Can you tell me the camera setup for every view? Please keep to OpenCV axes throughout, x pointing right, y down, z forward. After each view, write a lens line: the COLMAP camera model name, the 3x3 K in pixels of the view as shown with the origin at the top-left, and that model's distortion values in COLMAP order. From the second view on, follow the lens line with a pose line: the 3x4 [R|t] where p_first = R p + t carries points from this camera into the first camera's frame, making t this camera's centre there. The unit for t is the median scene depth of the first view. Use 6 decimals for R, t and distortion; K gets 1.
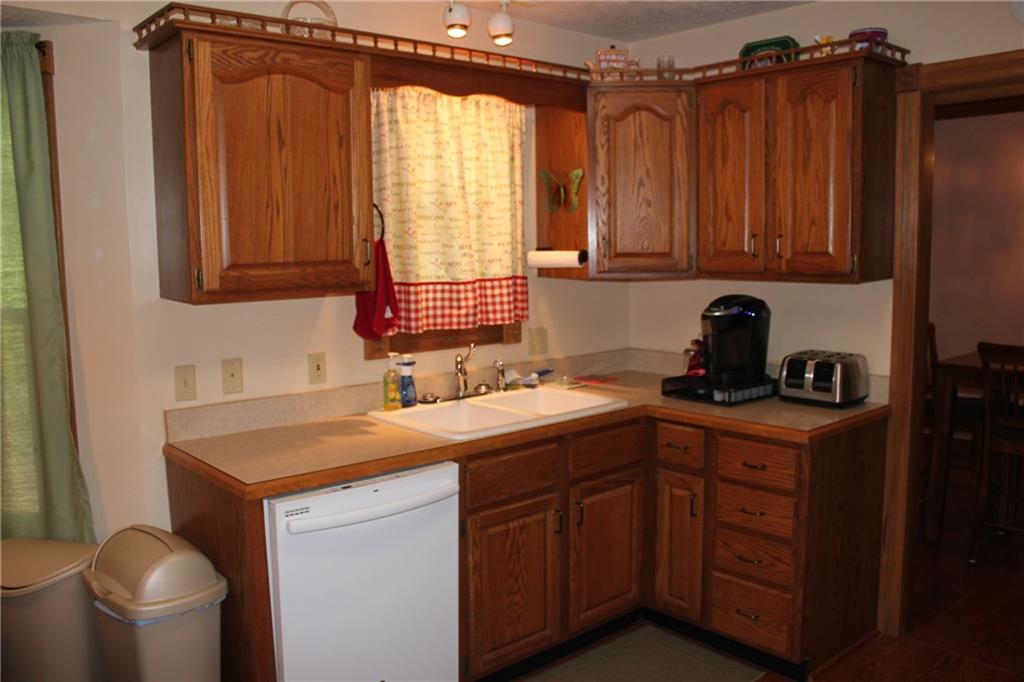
lens RADIAL K [[855.1, 0, 512.0], [0, 855.1, 341.0], [0, 0, 1]] dist [-0.171406, 0.162982]
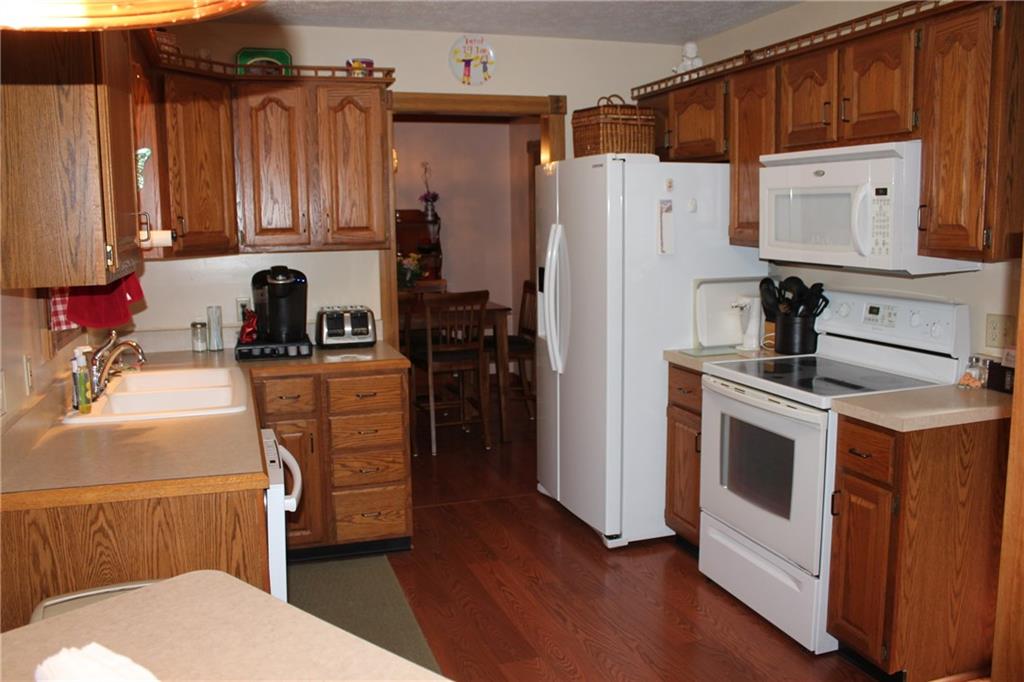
lens RADIAL K [[855.1, 0, 512.0], [0, 855.1, 341.0], [0, 0, 1]] dist [-0.171406, 0.162982]
pose [[0.394164, -0.118668, 0.911347, -0.735254], [0.107738, 0.990758, 0.082411, -0.013894], [-0.912703, 0.065703, 0.403306, 0.258552]]
